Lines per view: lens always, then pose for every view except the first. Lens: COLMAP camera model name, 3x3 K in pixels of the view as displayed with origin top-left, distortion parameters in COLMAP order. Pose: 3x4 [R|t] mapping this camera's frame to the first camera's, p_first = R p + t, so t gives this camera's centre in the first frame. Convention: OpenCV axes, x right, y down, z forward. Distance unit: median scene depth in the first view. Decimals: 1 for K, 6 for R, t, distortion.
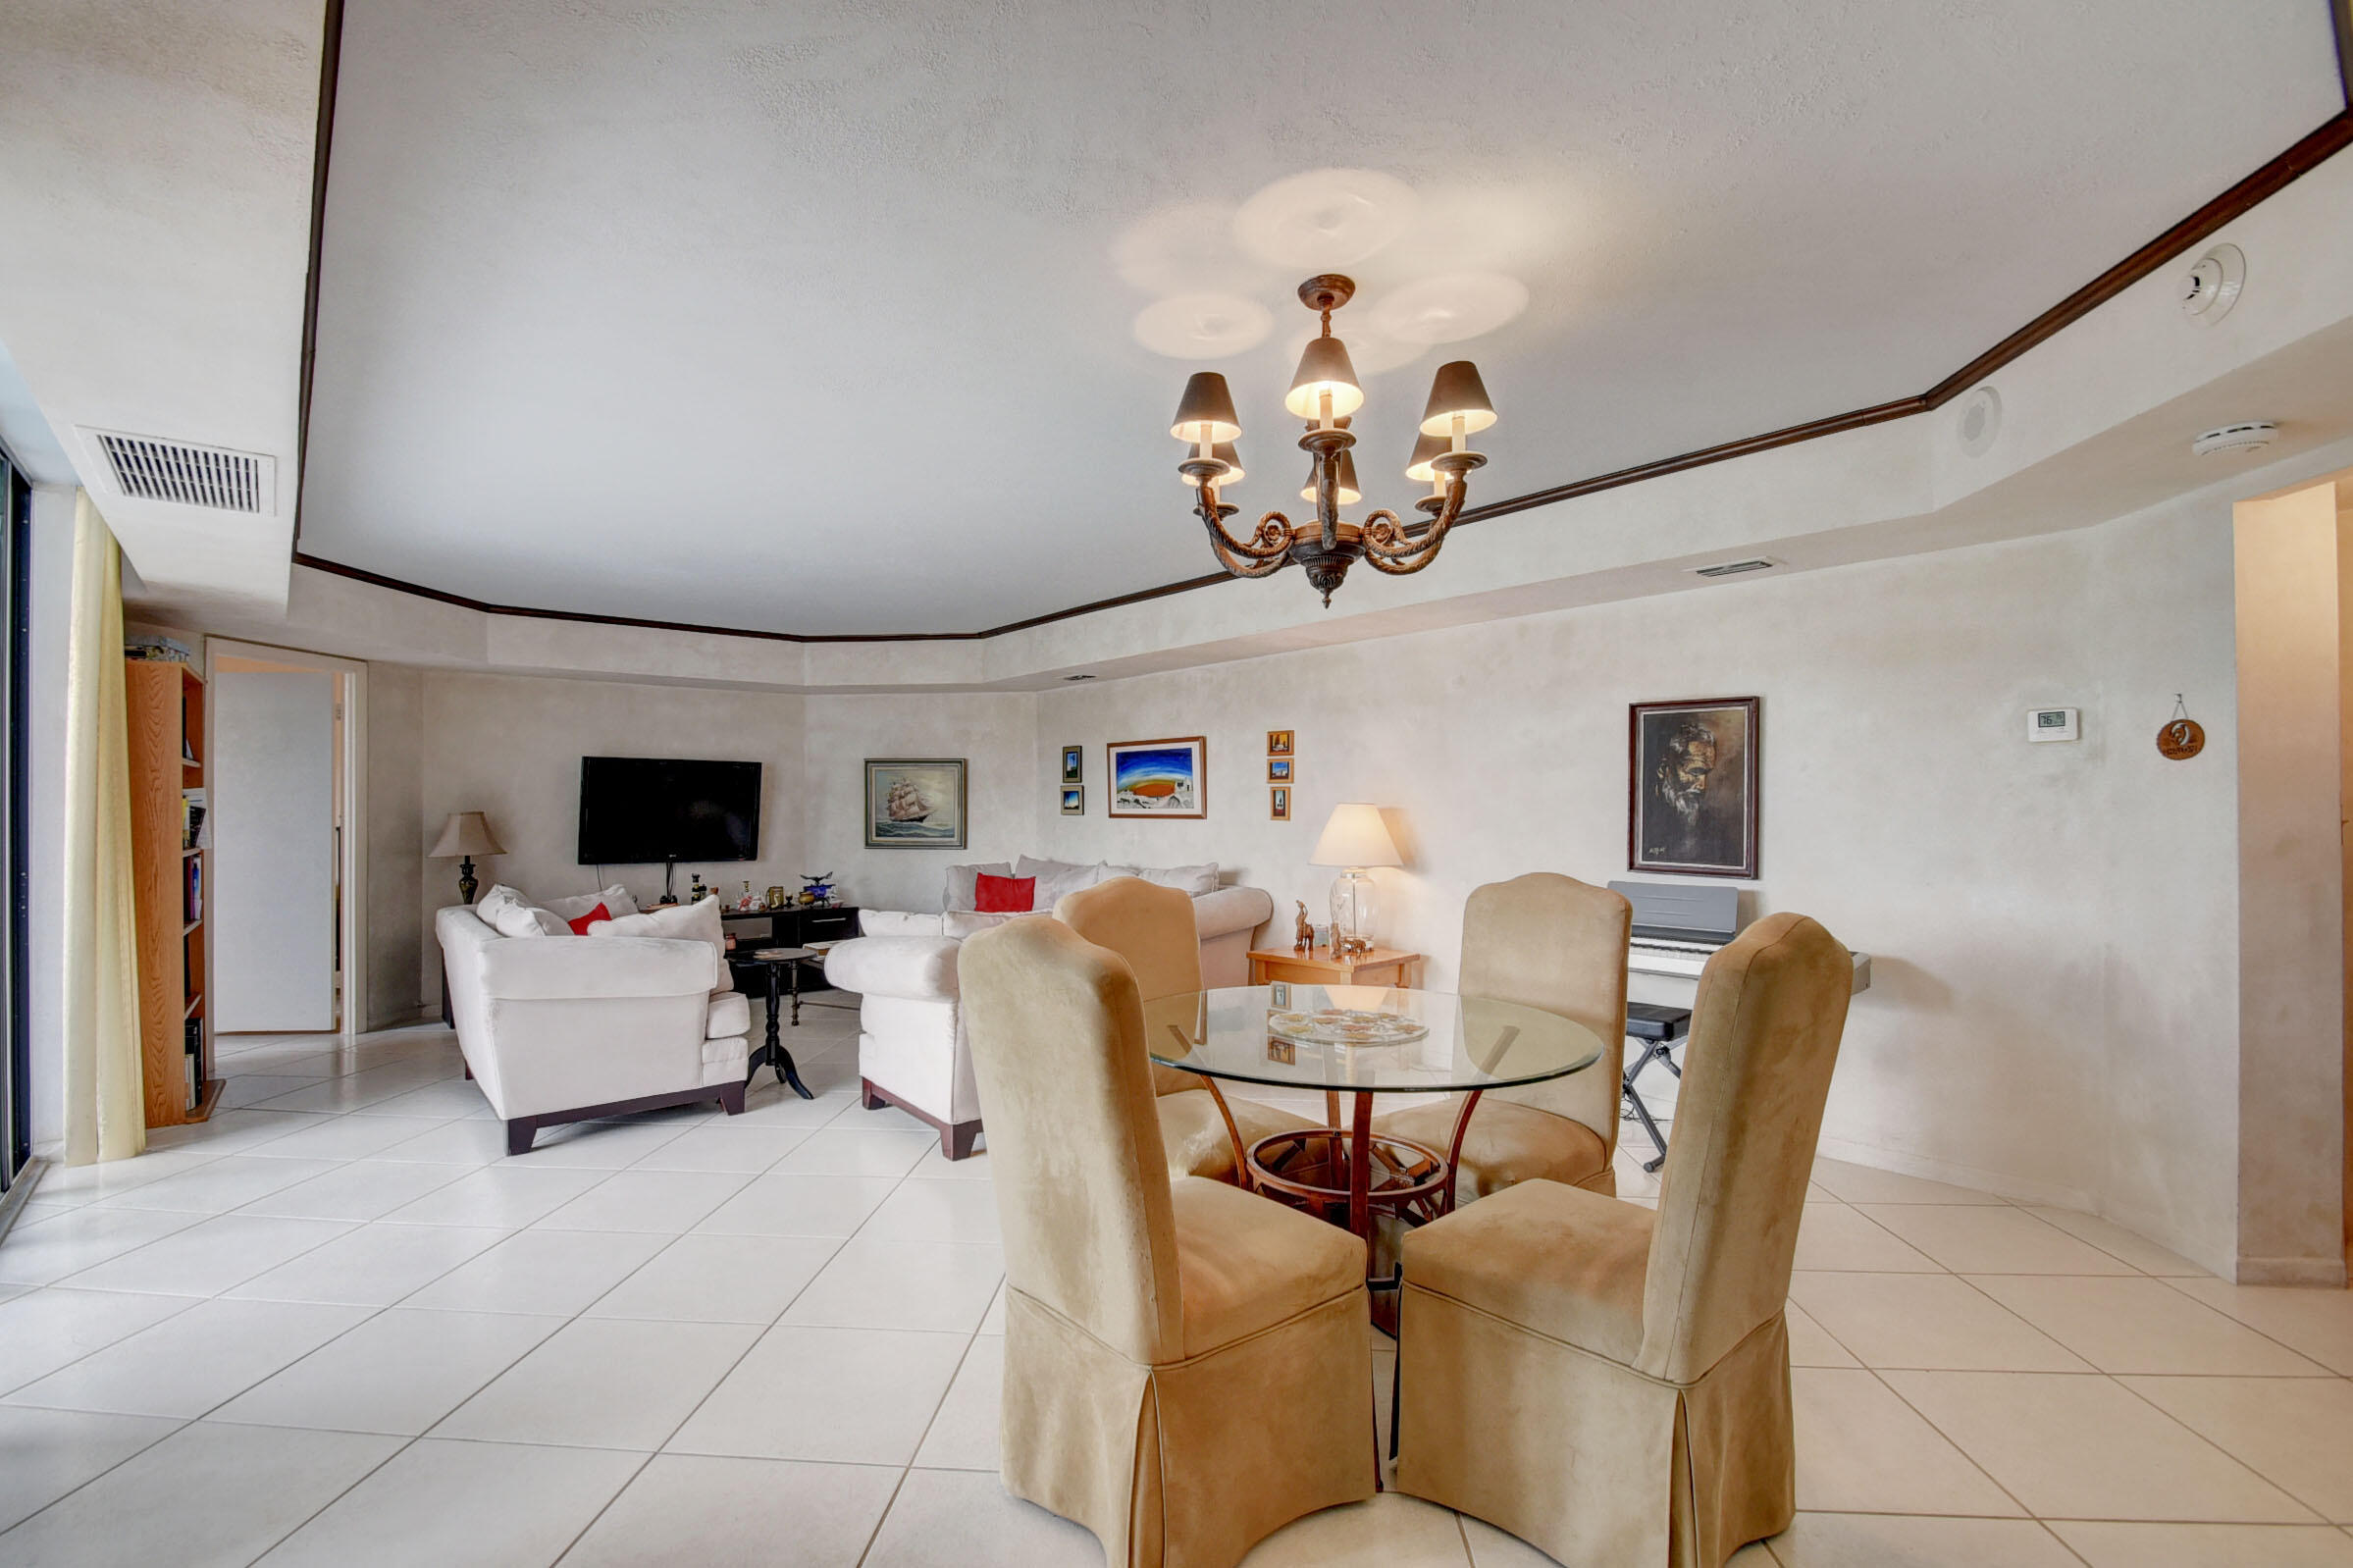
lens RADIAL K [[1034.2, 0, 1151.8], [0, 1034.2, 795.1], [0, 0, 1]] dist [0.002370, -0.011491]
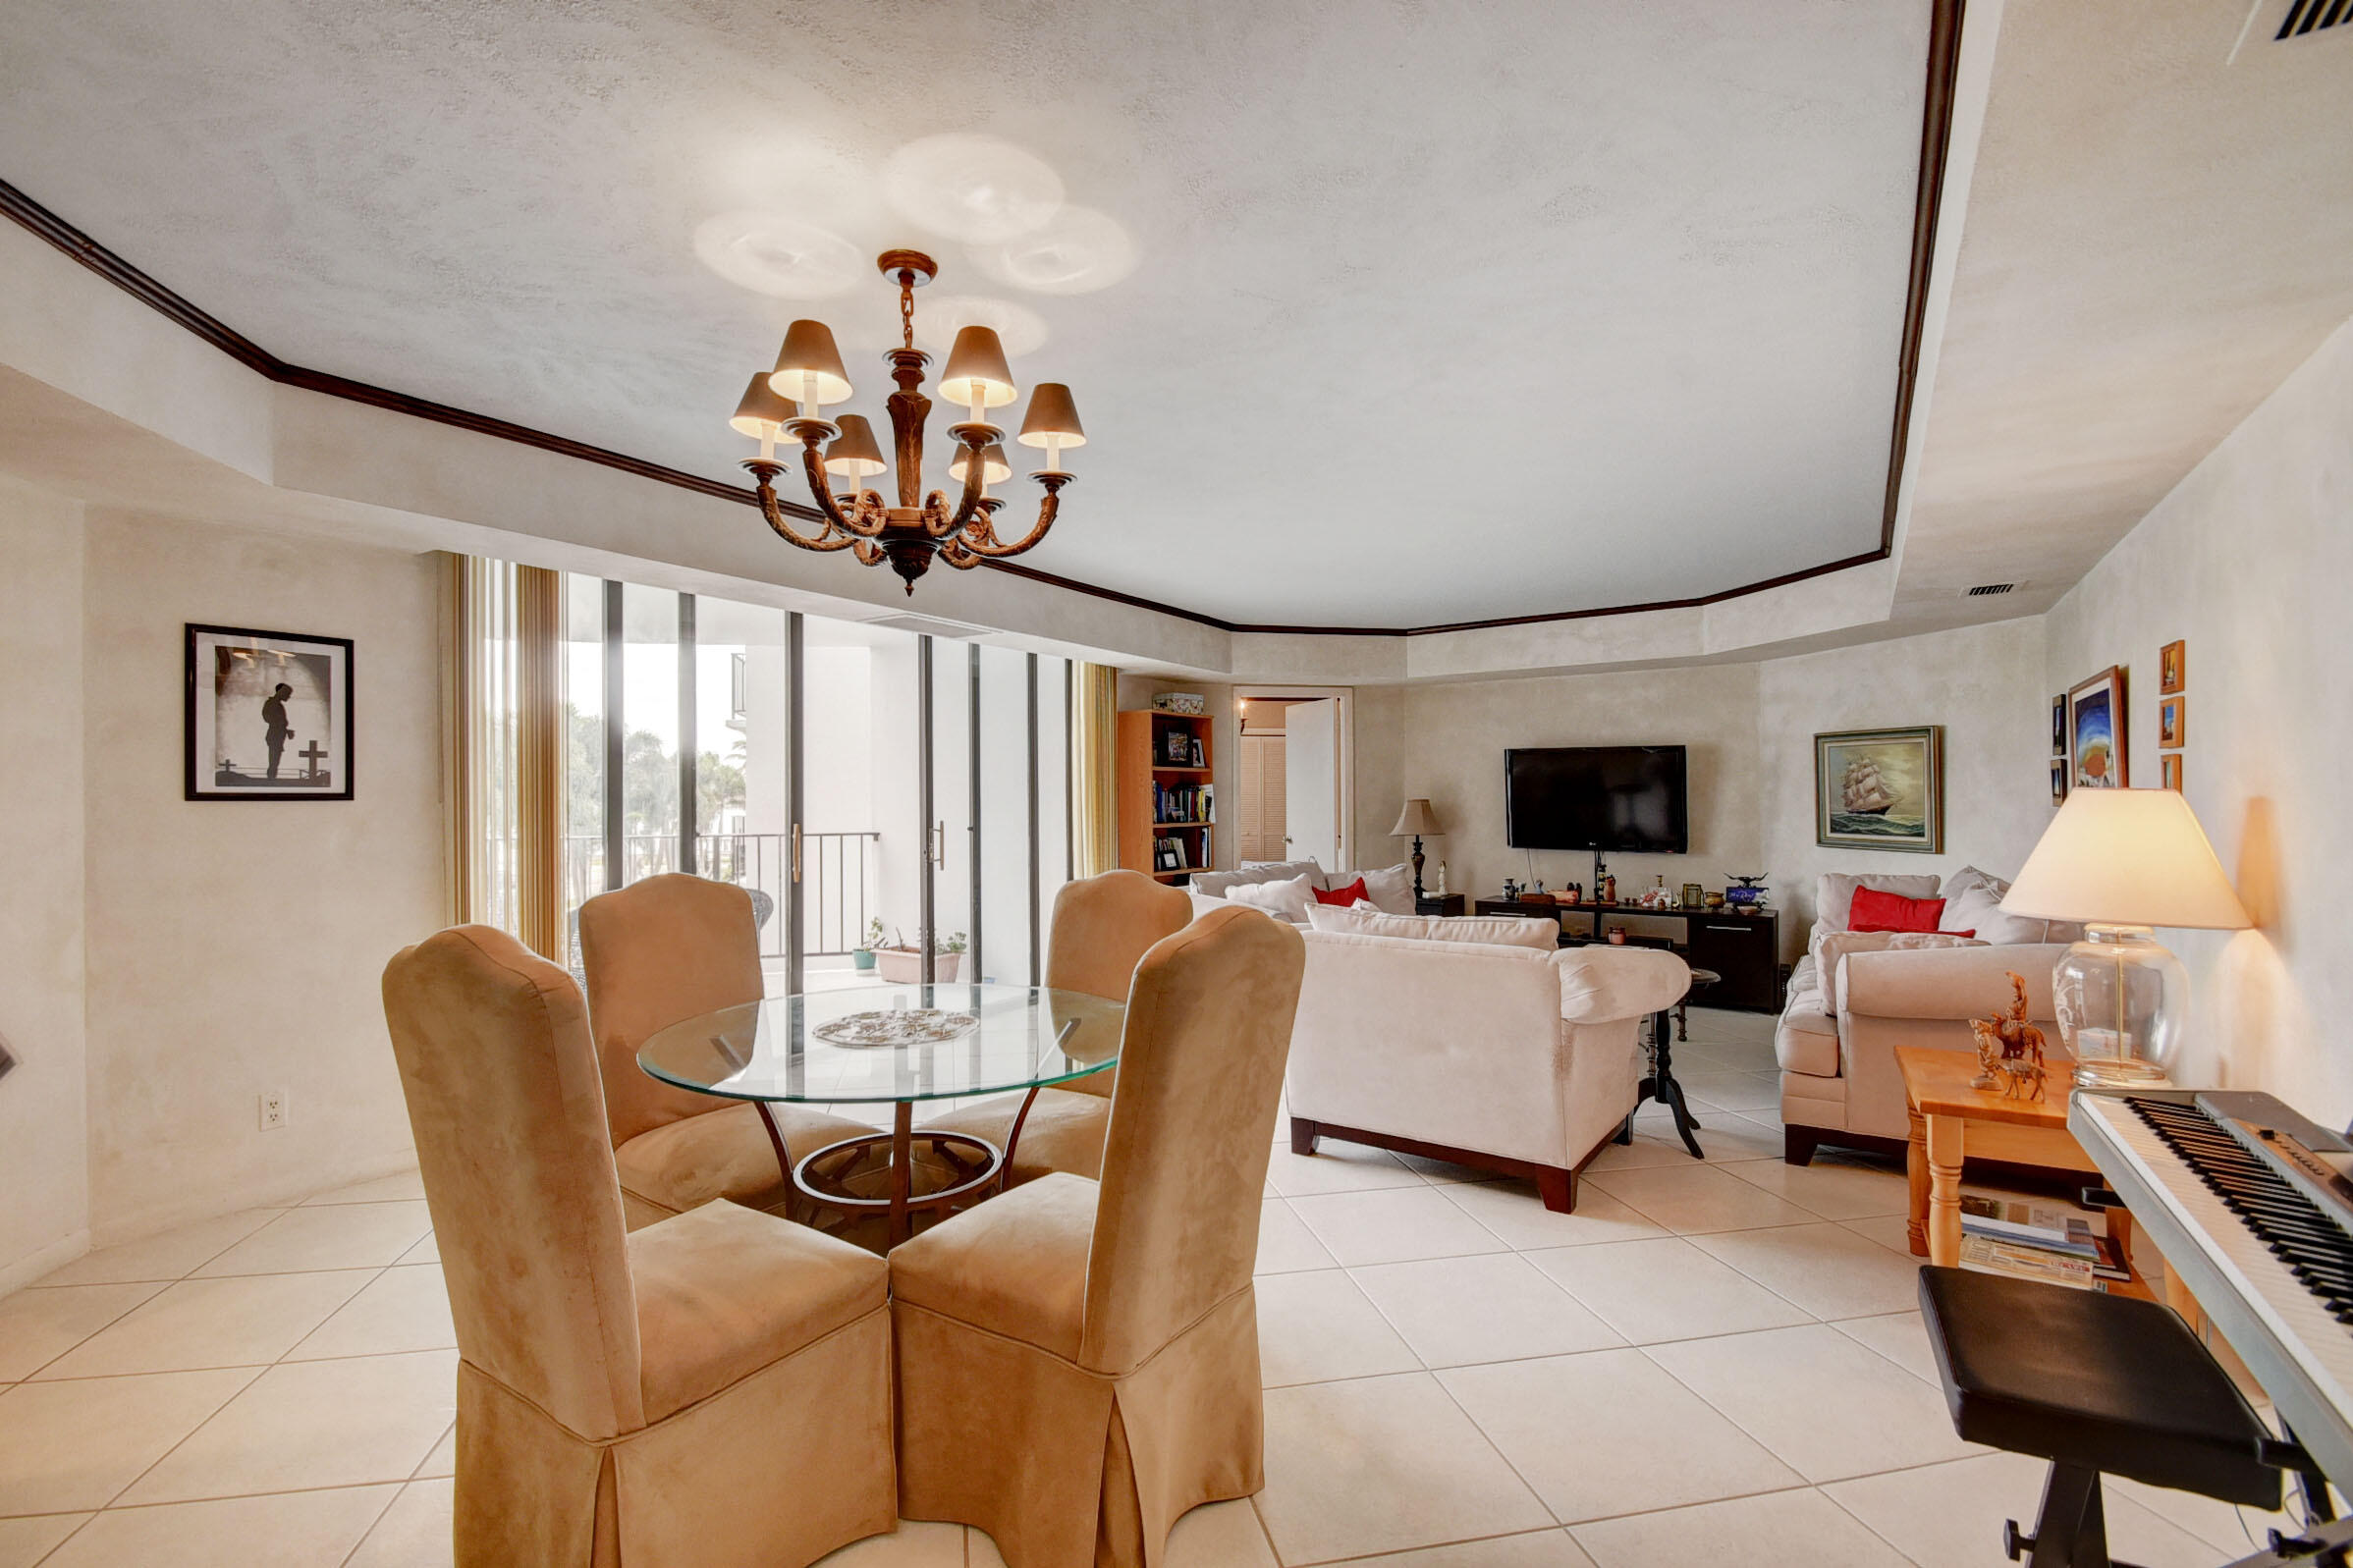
lens RADIAL K [[1034.1, 0, 1126.4], [0, 1034.1, 807.9], [0, 0, 1]] dist [0.002370, -0.011491]
pose [[0.263299, 0.010006, -0.964662, 0.578480], [0.015596, 0.999771, 0.014627, 0.003363], [0.964588, -0.018897, 0.263083, 0.465607]]
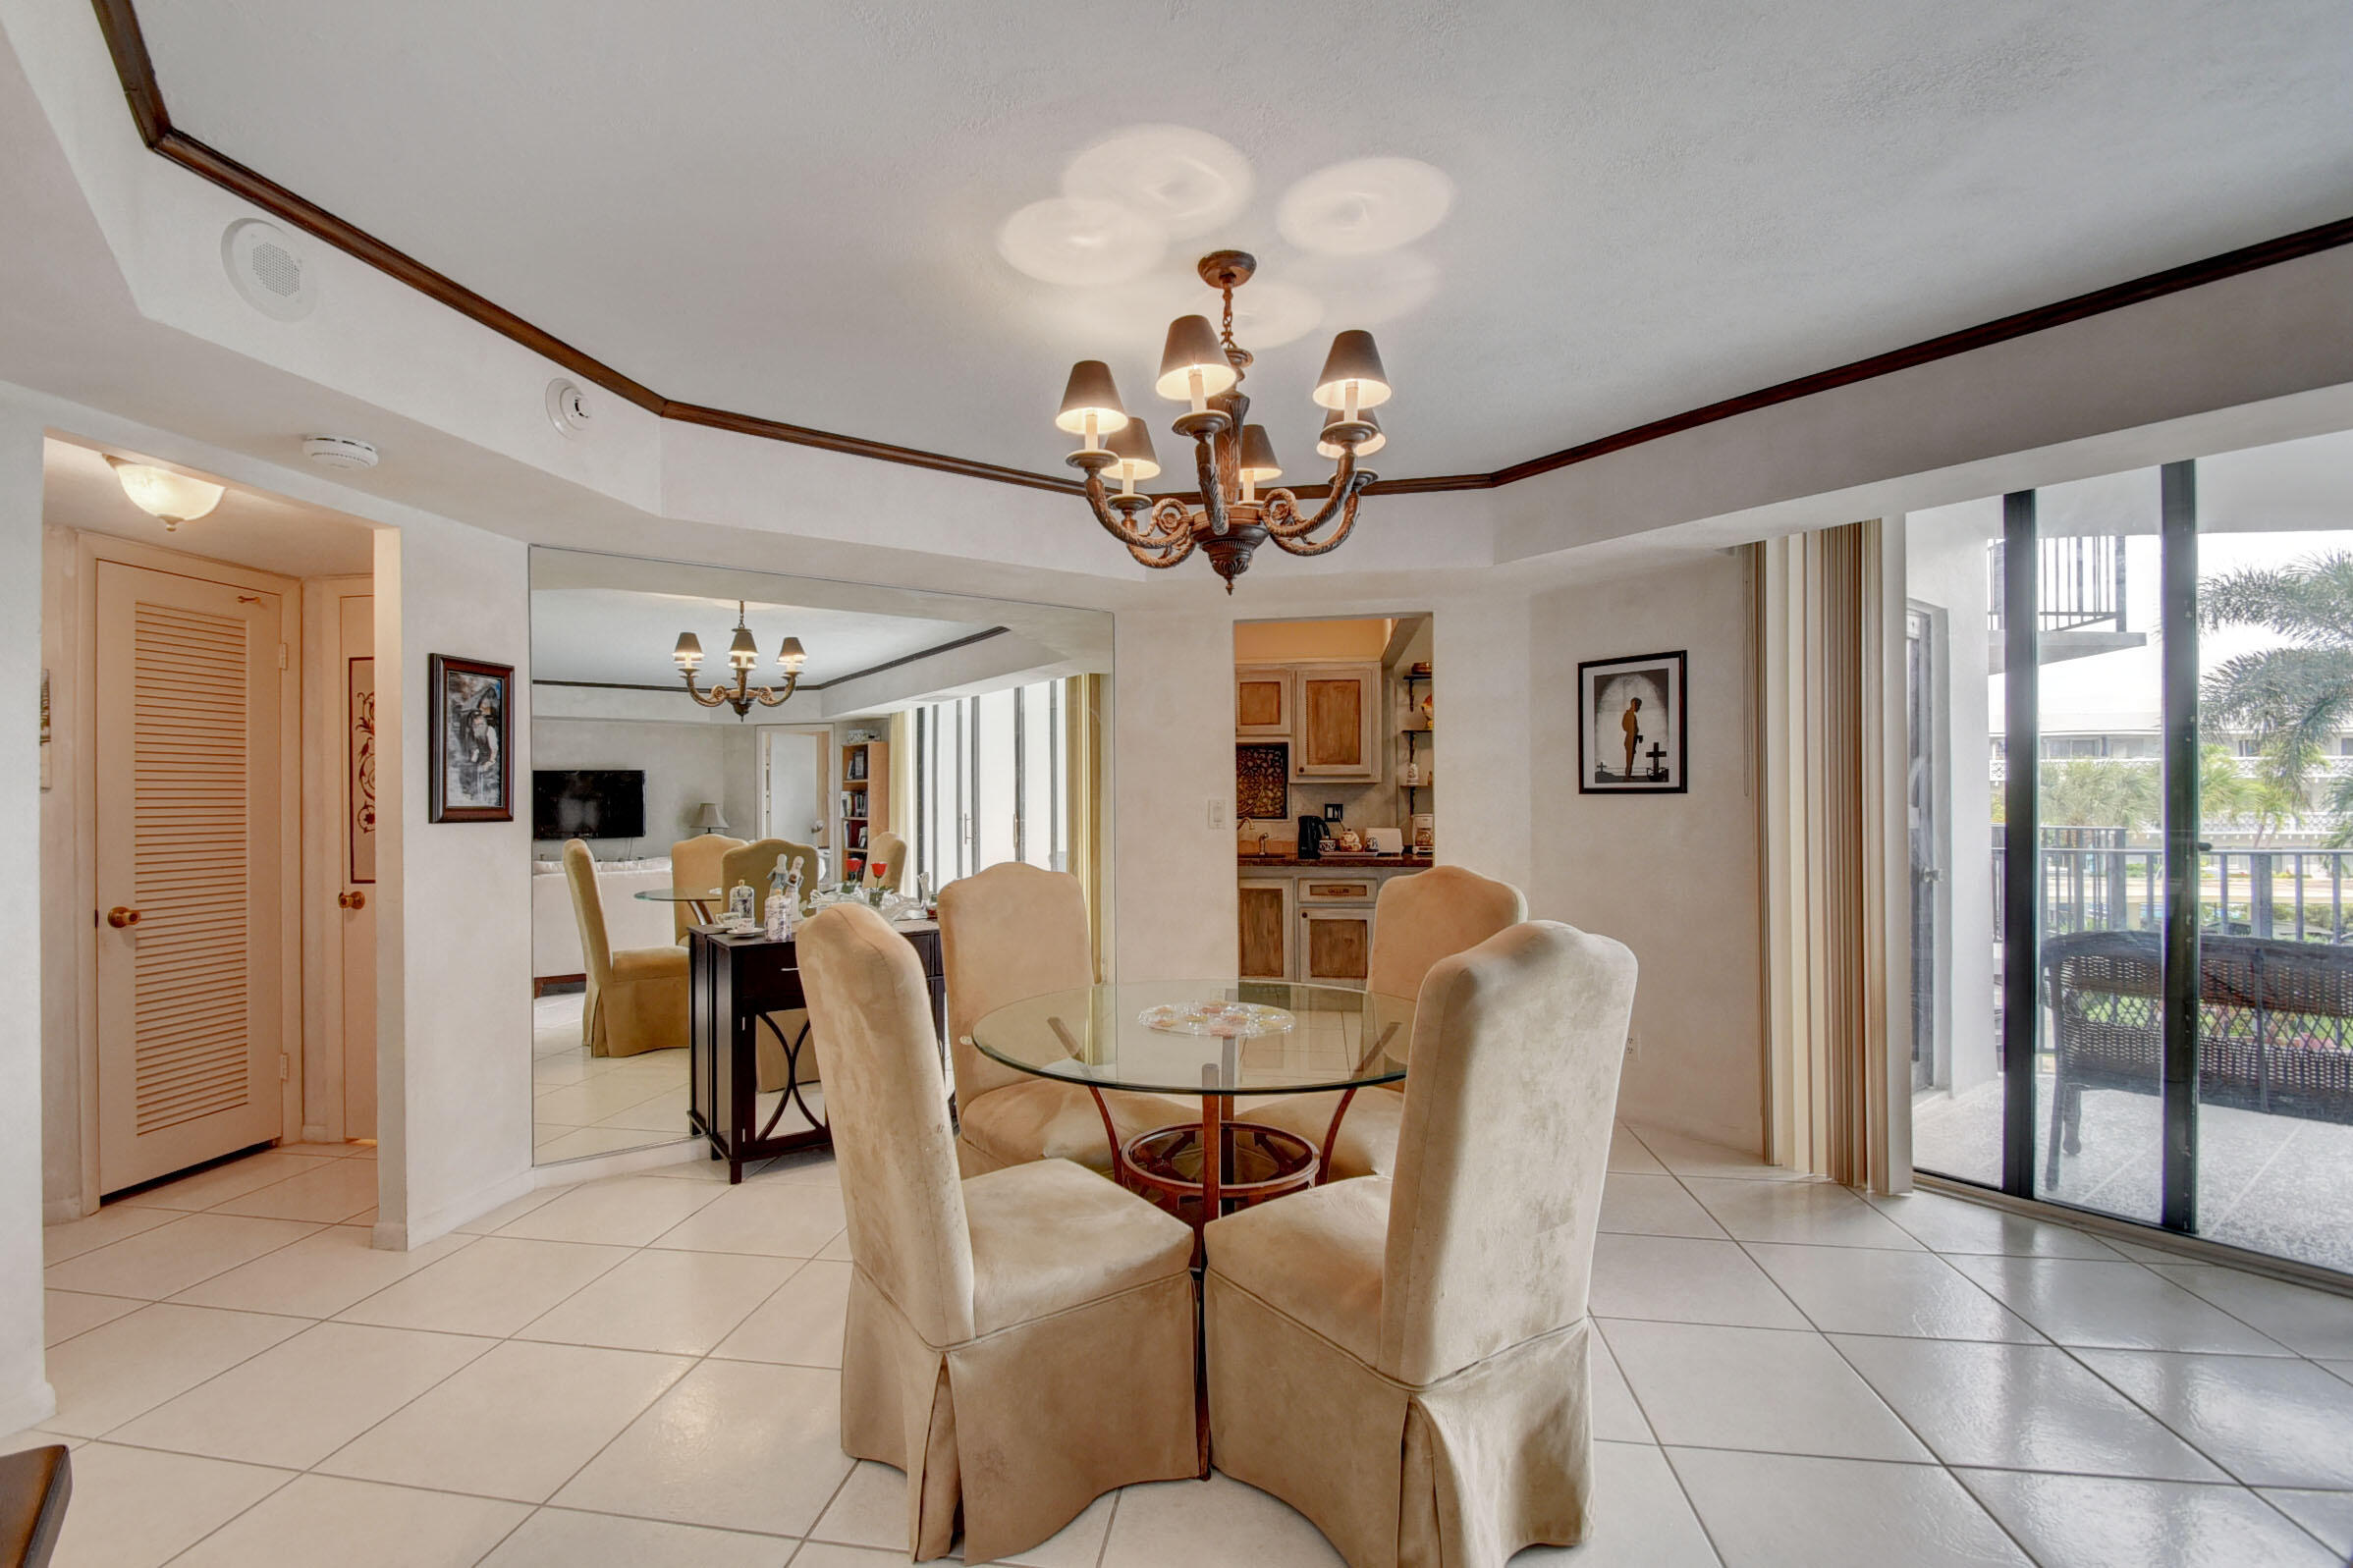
lens RADIAL K [[1034.1, 0, 1156.9], [0, 1034.1, 805.6], [0, 0, 1]] dist [0.002370, -0.011491]
pose [[-0.996581, 0.007604, 0.082270, 0.069377], [0.007236, 0.999962, -0.004776, 0.010786], [-0.082303, -0.004165, -0.996599, 0.992696]]
